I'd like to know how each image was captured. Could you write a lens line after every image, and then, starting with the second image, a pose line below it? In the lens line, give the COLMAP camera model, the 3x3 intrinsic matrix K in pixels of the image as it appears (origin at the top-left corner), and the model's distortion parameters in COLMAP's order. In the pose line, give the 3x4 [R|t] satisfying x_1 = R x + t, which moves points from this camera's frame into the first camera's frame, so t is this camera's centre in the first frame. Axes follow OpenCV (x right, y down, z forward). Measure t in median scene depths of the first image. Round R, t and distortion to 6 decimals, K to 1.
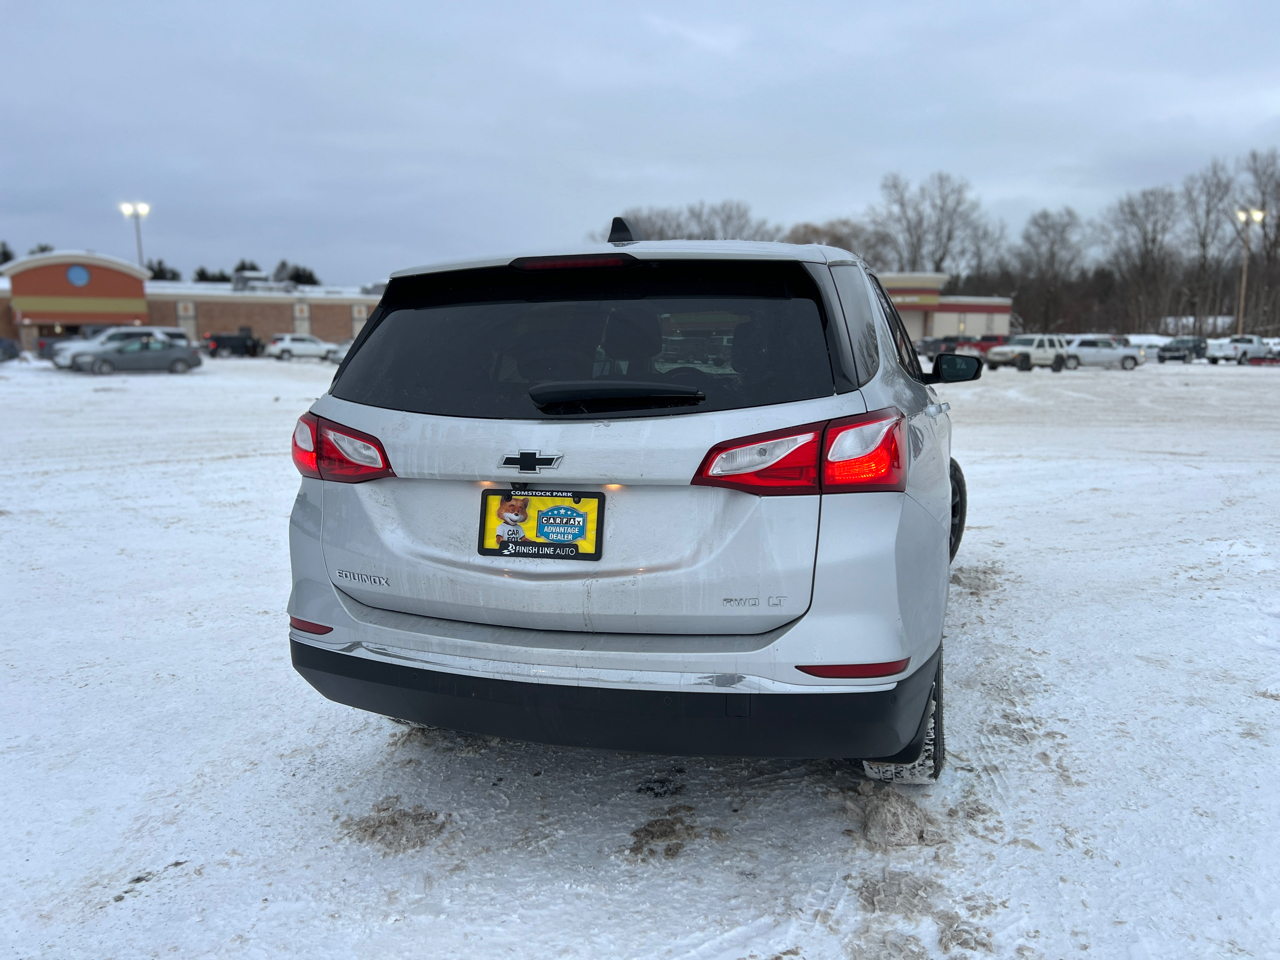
lens RADIAL K [[954.5, 0, 640.1], [0, 954.5, 488.6], [0, 0, 1]] dist [0.075826, -0.081288]
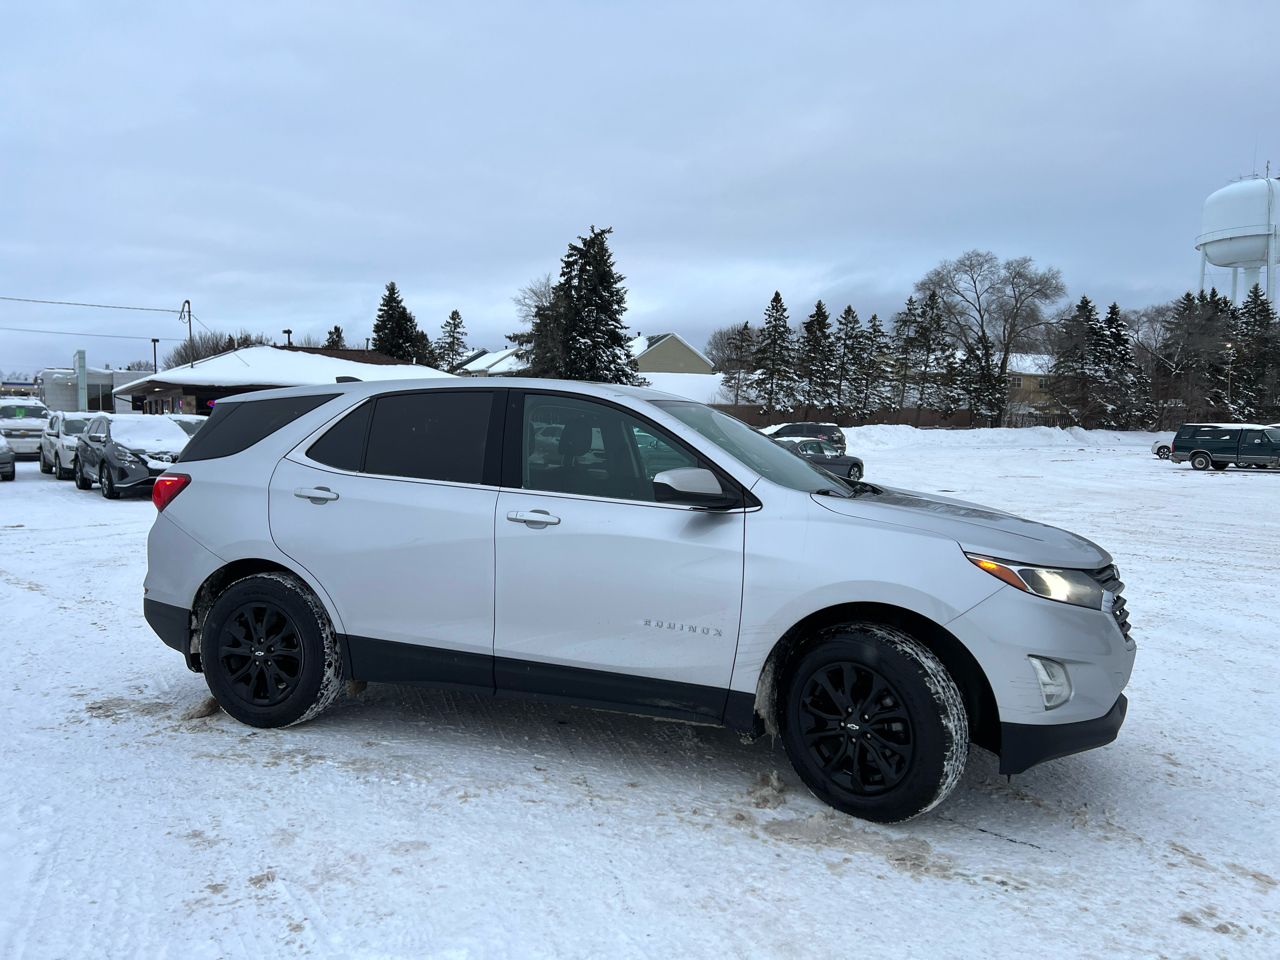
lens RADIAL K [[954.5, 0, 638.9], [0, 954.5, 506.6], [0, 0, 1]] dist [0.075826, -0.081288]
pose [[-0.040187, 0.083286, -0.995715, 1.977453], [-0.161033, 0.982953, 0.088718, -0.309353], [0.986131, 0.163908, -0.026090, 1.773638]]
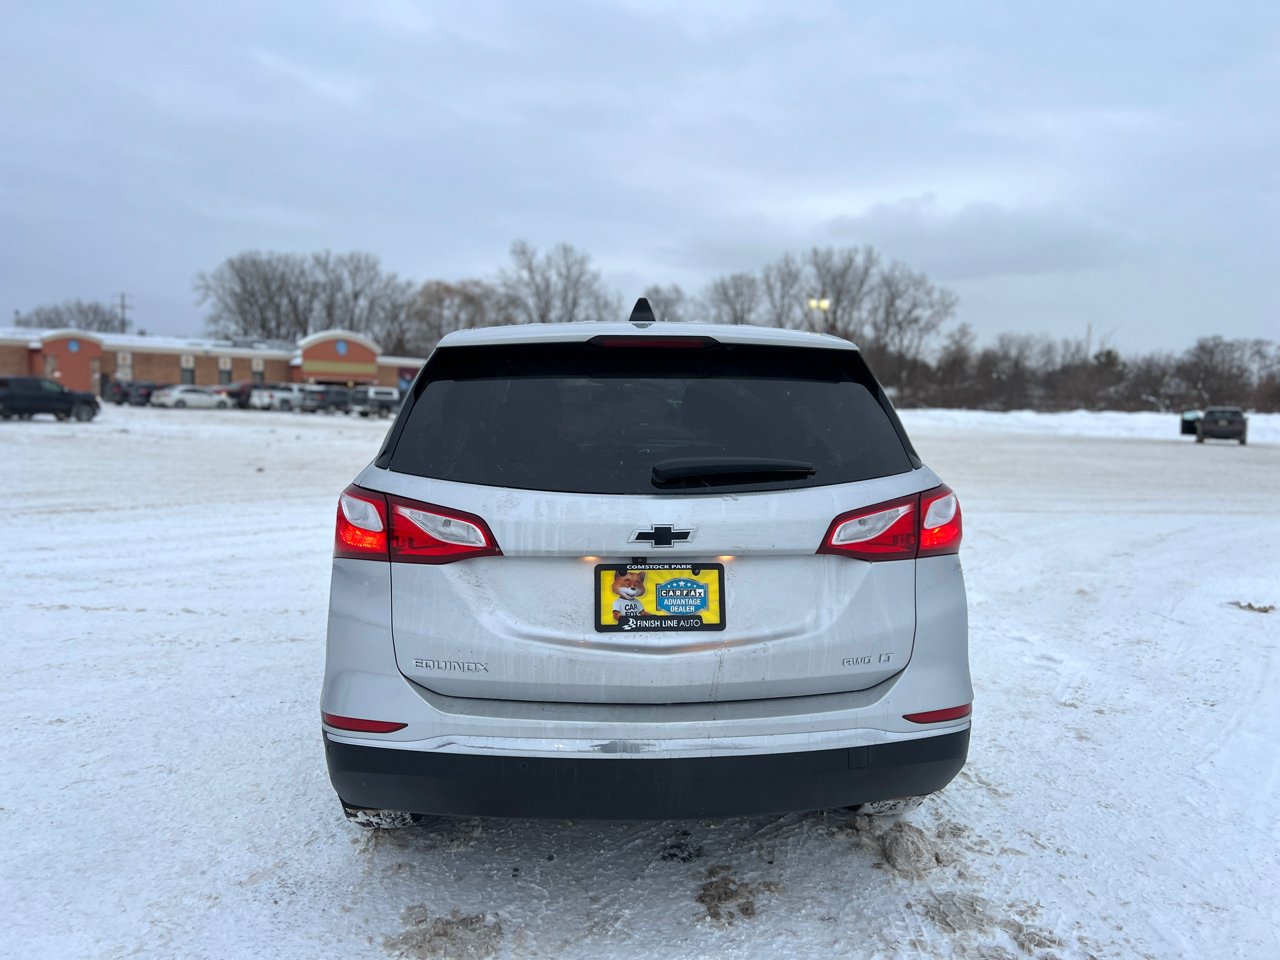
lens RADIAL K [[954.5, 0, 636.8], [0, 954.5, 486.1], [0, 0, 1]] dist [0.075826, -0.081288]
pose [[0.930189, -0.011044, 0.366916, -0.432316], [0.032809, 0.998048, -0.053134, -0.024014], [-0.365613, 0.061463, 0.928735, 0.054846]]
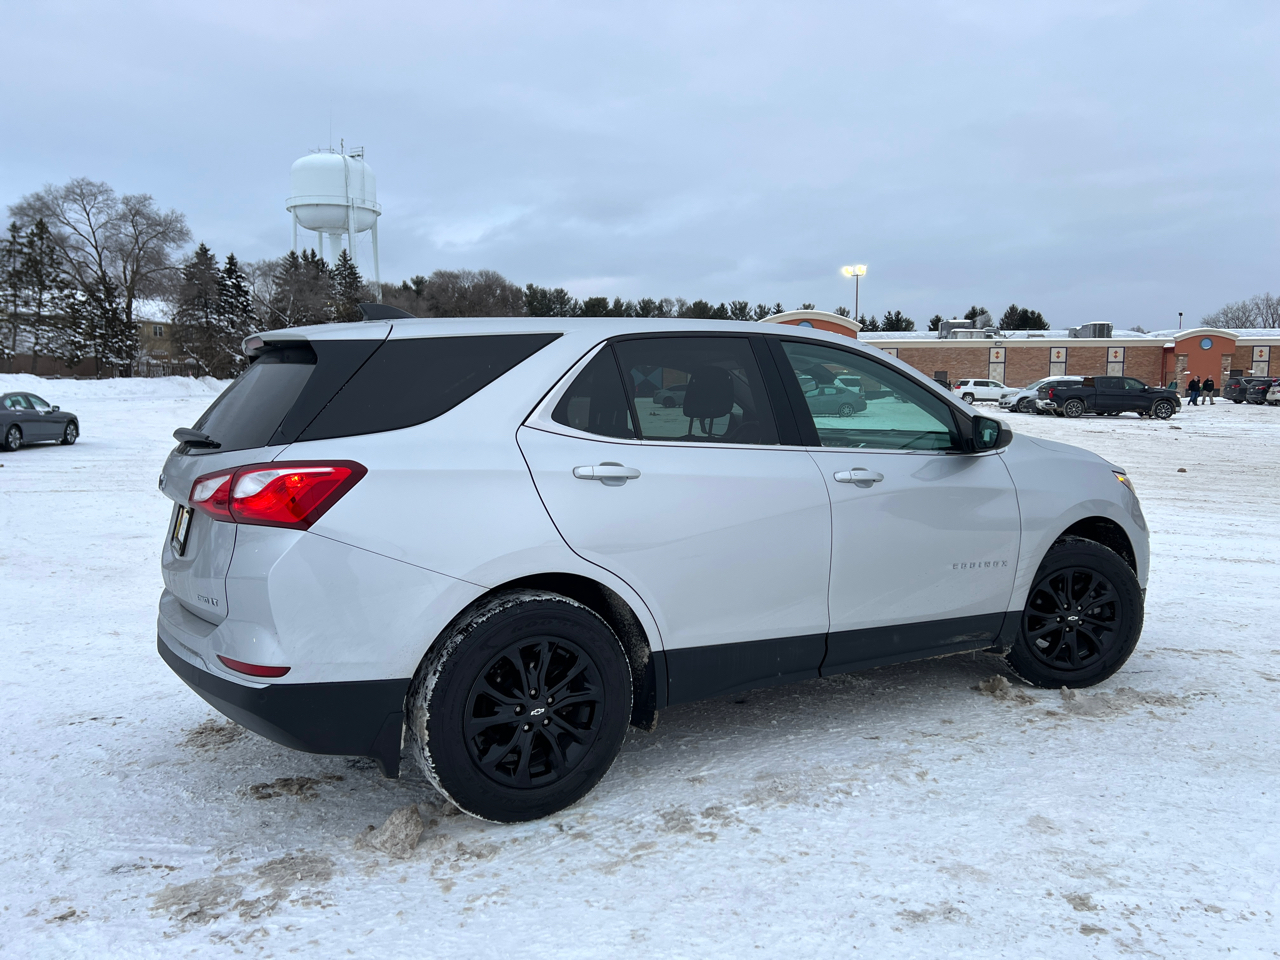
lens RADIAL K [[954.5, 0, 647.9], [0, 954.5, 500.1], [0, 0, 1]] dist [0.075826, -0.081288]
pose [[0.752929, 0.083337, -0.652804, 1.173562], [-0.104617, 0.994493, 0.006295, -0.073687], [0.649733, 0.063555, 0.757501, 0.315440]]
